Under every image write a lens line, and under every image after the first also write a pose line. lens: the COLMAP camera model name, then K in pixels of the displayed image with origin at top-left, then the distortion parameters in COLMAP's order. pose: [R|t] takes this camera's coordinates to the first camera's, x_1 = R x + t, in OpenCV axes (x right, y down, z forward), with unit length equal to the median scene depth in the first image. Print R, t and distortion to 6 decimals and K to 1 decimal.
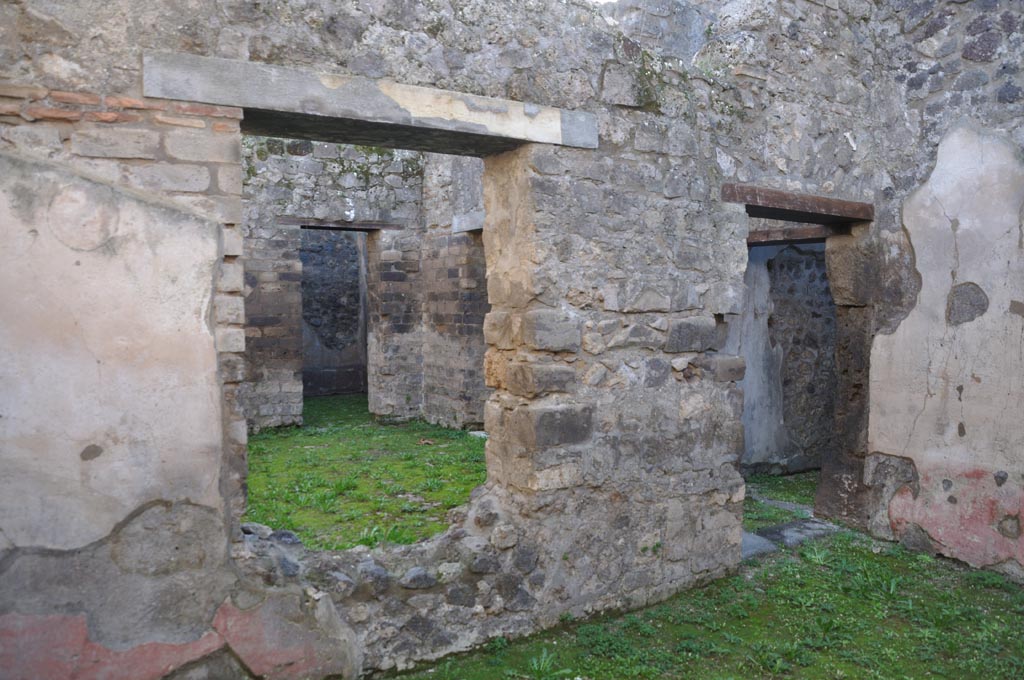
lens RADIAL K [[795.0, 0, 519.9], [0, 795.0, 359.1], [0, 0, 1]] dist [-0.156311, 0.113395]
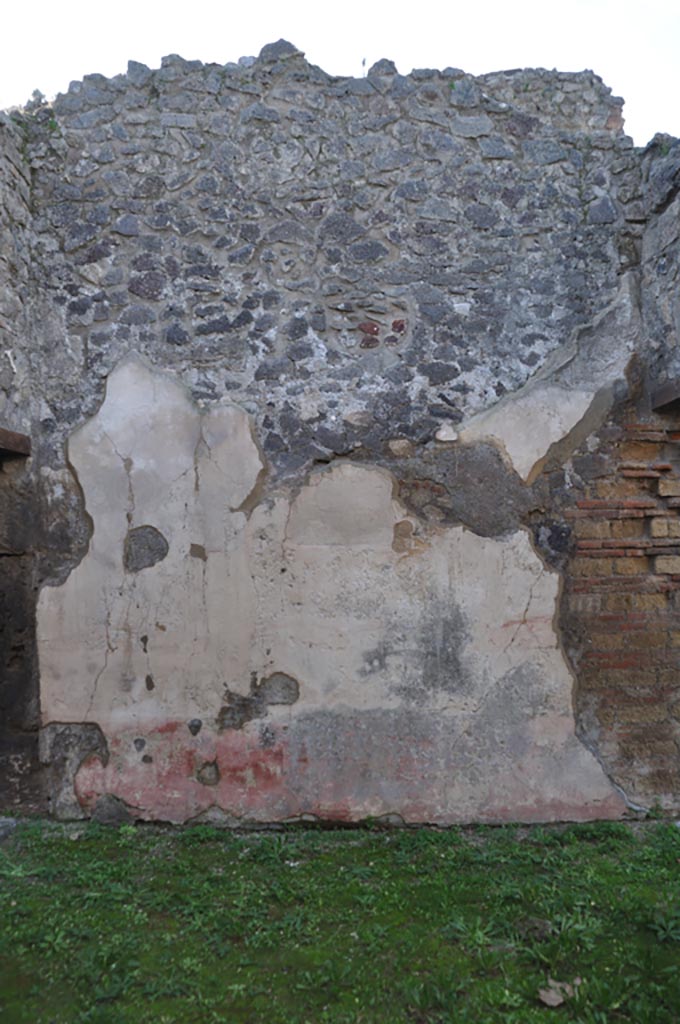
lens RADIAL K [[795.0, 0, 339.5], [0, 795.0, 531.6], [0, 0, 1]] dist [-0.156311, 0.113395]
pose [[0.534790, -0.015263, 0.844847, -0.106733], [0.081662, 0.996090, -0.033697, -0.041378], [-0.841030, 0.087012, 0.533946, 0.280098]]
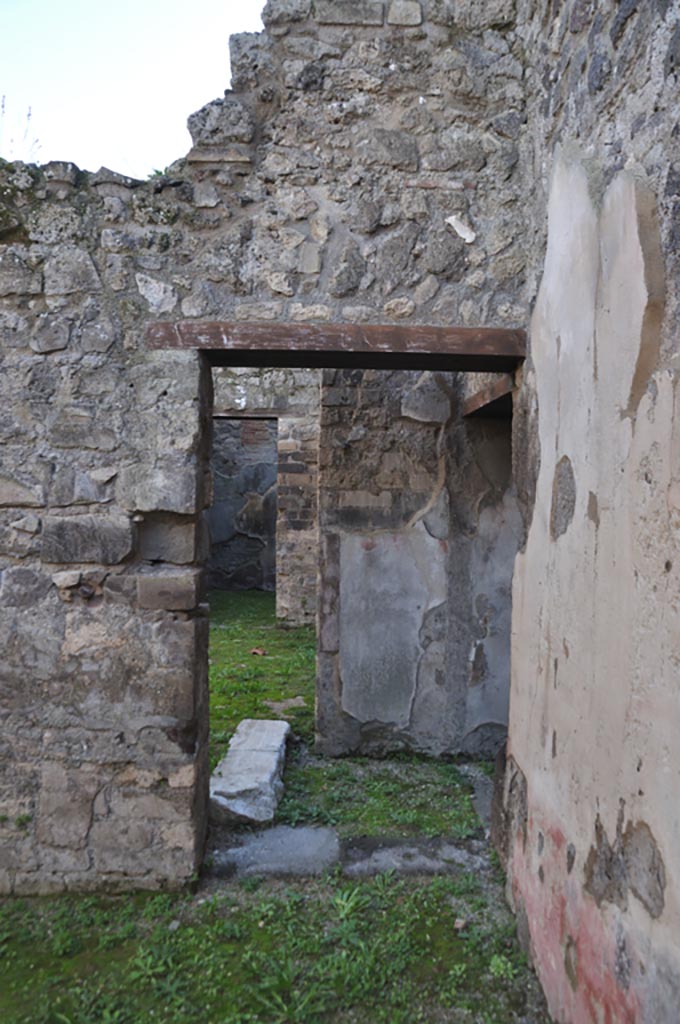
lens RADIAL K [[795.0, 0, 335.9], [0, 795.0, 531.4], [0, 0, 1]] dist [-0.156311, 0.113395]
pose [[0.849948, 0.033298, -0.525813, 0.737099], [-0.049580, 0.998627, -0.016904, -0.035040], [0.524529, 0.040437, 0.850432, 0.482557]]
